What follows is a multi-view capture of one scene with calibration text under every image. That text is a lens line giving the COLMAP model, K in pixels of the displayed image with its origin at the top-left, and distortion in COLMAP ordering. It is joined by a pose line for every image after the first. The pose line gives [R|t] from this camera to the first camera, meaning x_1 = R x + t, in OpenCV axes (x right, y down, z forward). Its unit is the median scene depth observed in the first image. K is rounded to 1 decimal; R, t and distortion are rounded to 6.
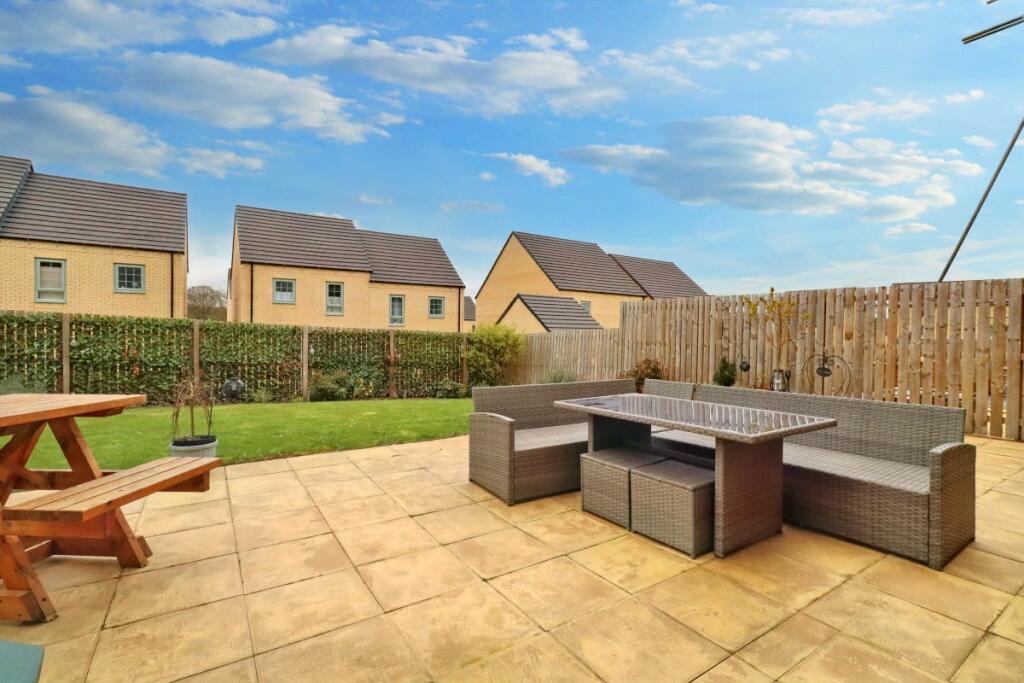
lens RADIAL K [[472.2, 0, 518.0], [0, 472.2, 341.1], [0, 0, 1]] dist [-0.001763, 0.000259]
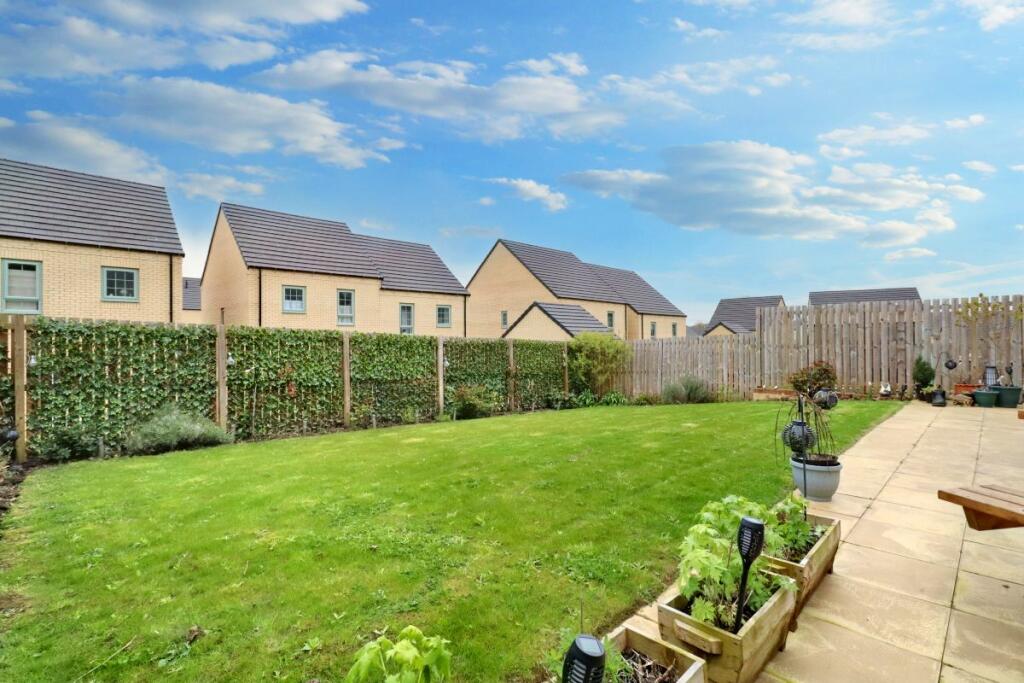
lens RADIAL K [[472.2, 0, 513.0], [0, 472.2, 343.5], [0, 0, 1]] dist [-0.001763, 0.000259]
pose [[0.982152, -0.020492, 0.186967, -0.267326], [0.023028, 0.999670, -0.011404, -0.002551], [-0.186672, 0.015506, 0.982300, 0.044547]]
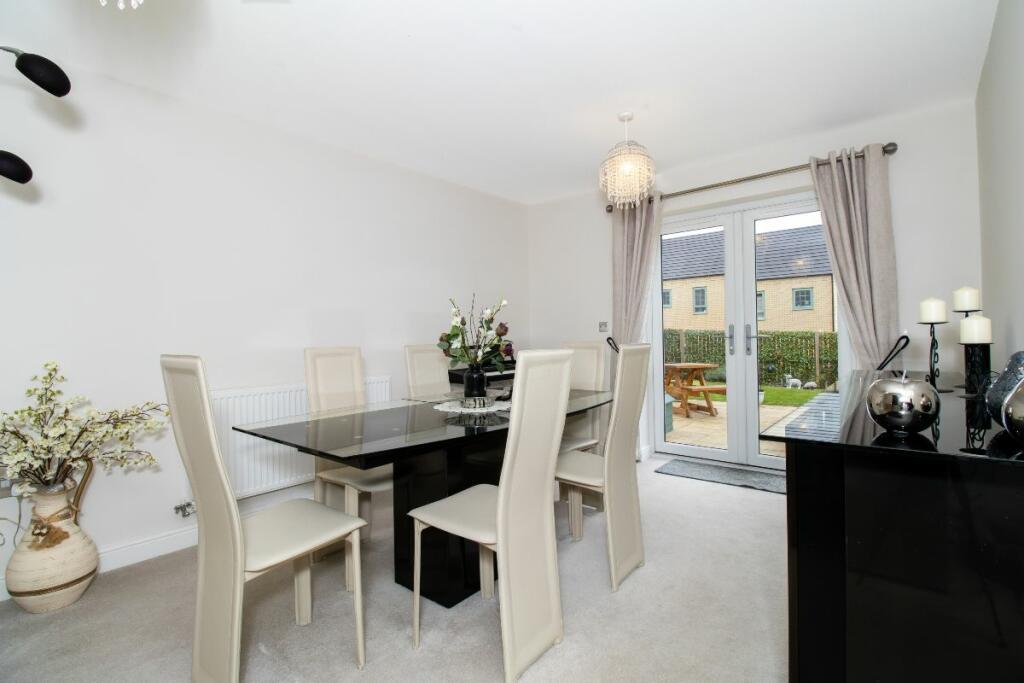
lens RADIAL K [[472.2, 0, 513.6], [0, 472.2, 338.8], [0, 0, 1]] dist [-0.001763, 0.000259]
pose [[0.279422, -0.012931, -0.960081, 0.210944], [0.000500, 0.999911, -0.013322, -0.001662], [0.960168, 0.003242, 0.279404, -0.147891]]
